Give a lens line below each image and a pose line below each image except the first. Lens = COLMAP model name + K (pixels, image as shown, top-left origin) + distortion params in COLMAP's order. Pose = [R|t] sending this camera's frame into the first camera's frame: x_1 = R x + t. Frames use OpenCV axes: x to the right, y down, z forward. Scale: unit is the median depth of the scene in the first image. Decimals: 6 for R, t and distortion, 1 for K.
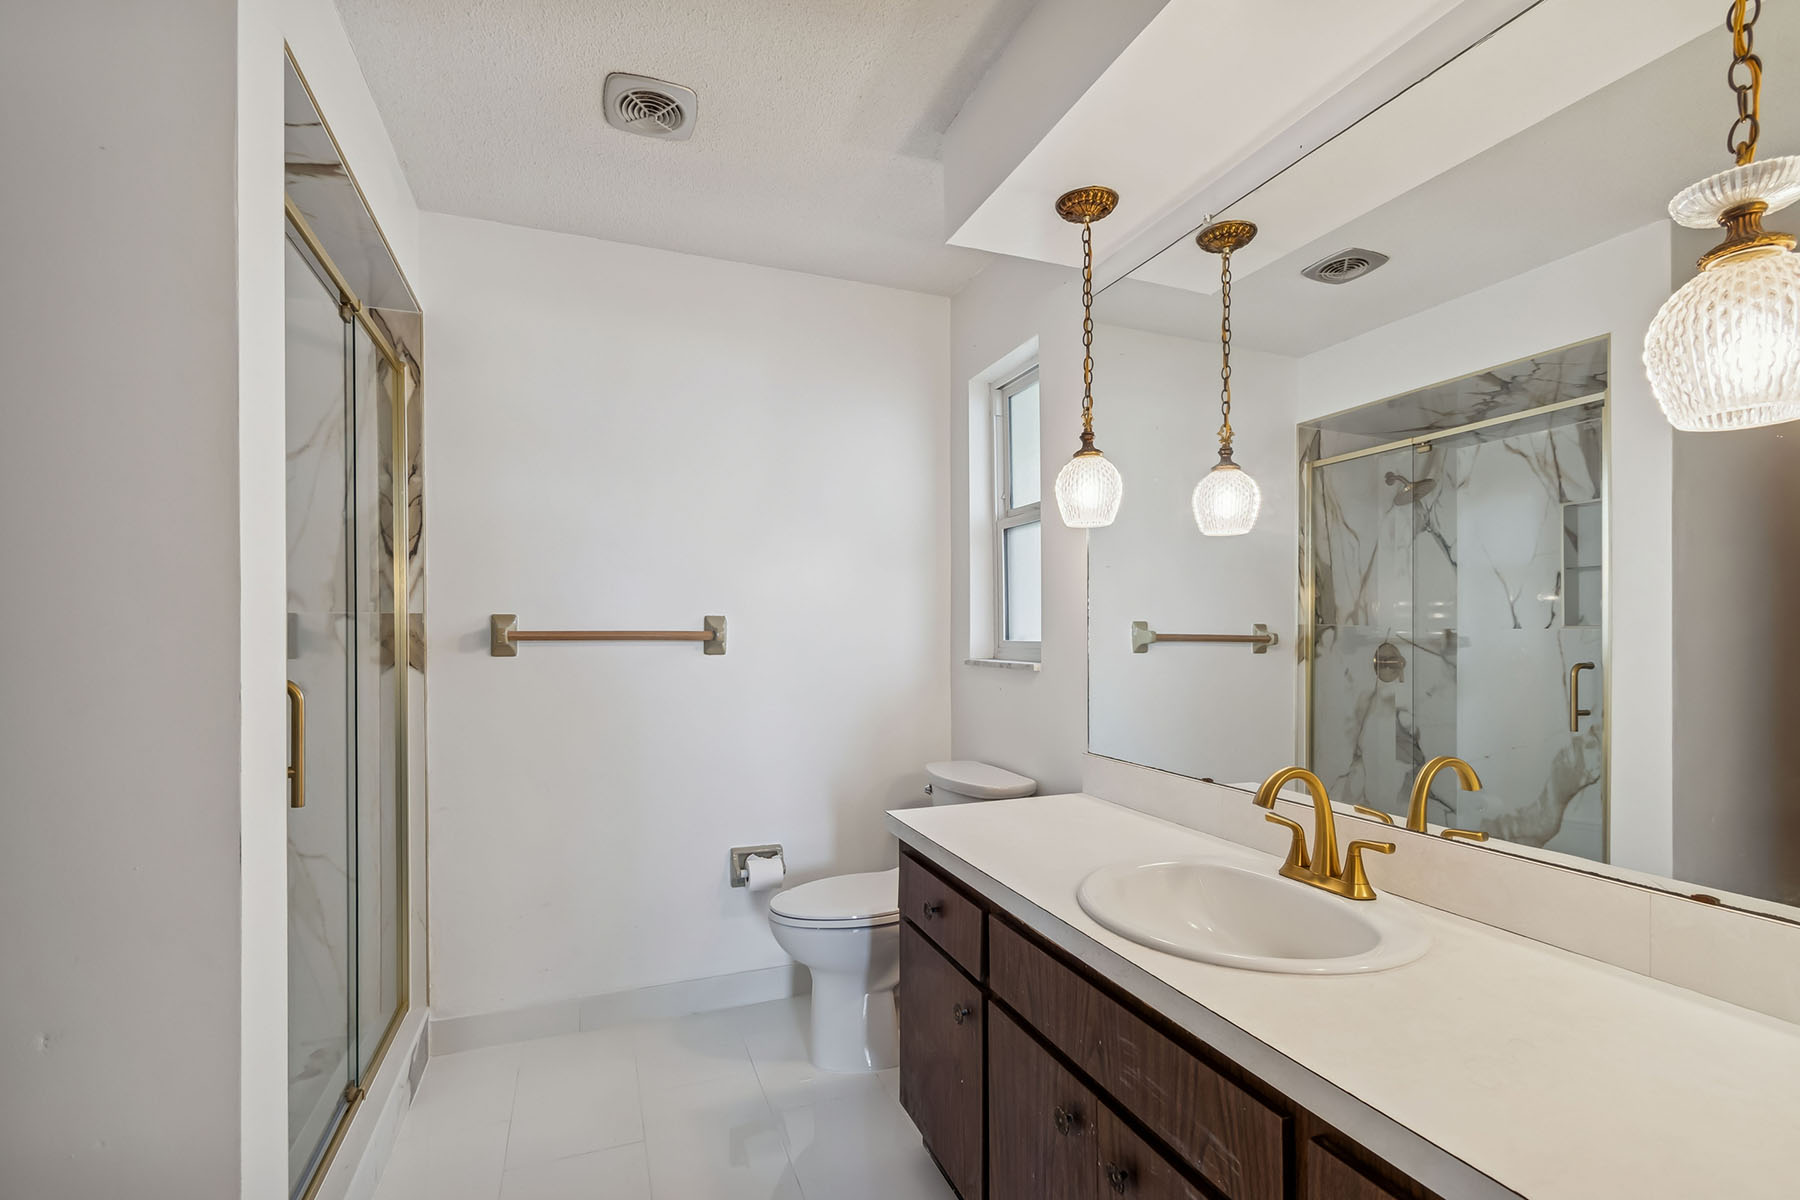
lens RADIAL K [[790.6, 0, 878.1], [0, 790.6, 631.0], [0, 0, 1]] dist [0.001230, 0.000033]
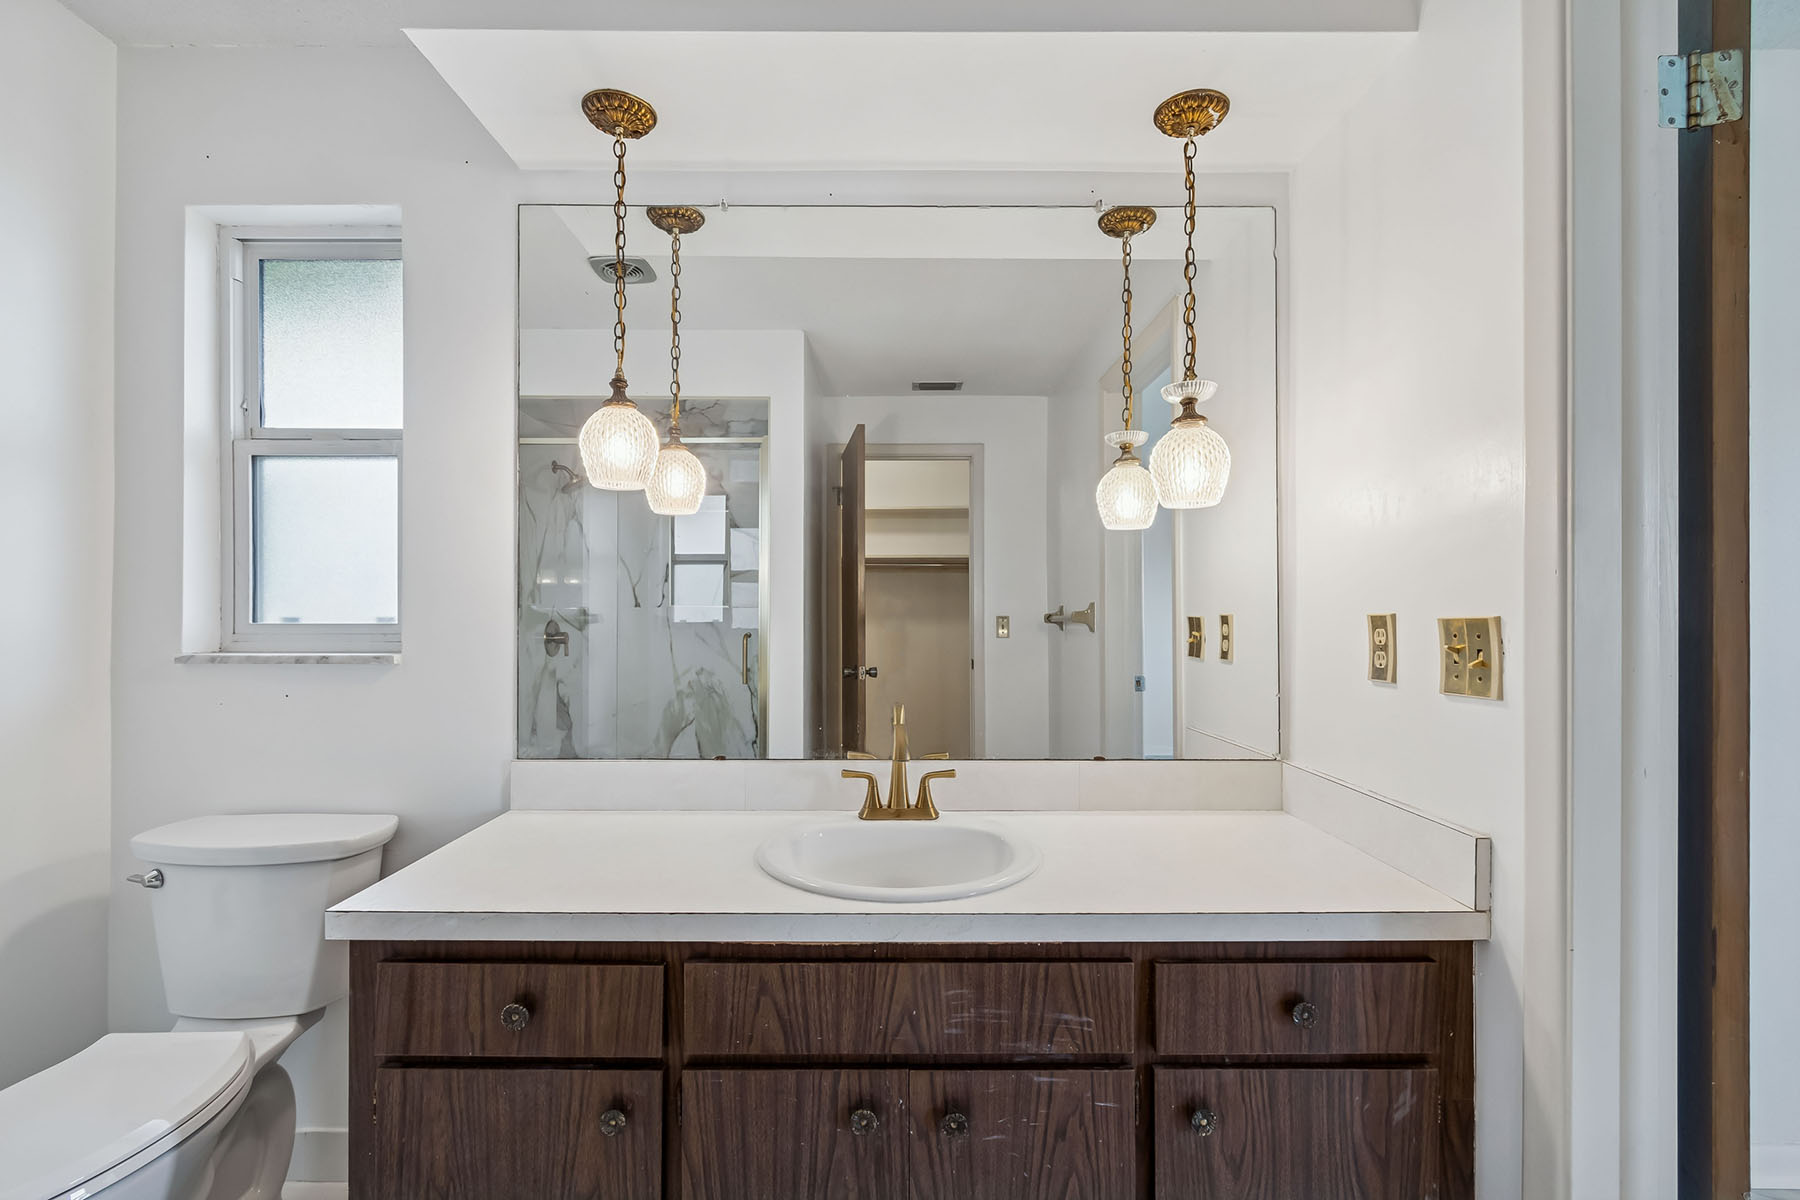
lens RADIAL K [[793.1, 0, 894.4], [0, 793.1, 609.0], [0, 0, 1]] dist [0.000276, -0.000336]
pose [[0.353086, 0.000925, 0.935591, -0.317961], [-0.002909, 0.999996, 0.000110, -0.002160], [-0.935587, -0.002760, 0.353087, 0.302863]]
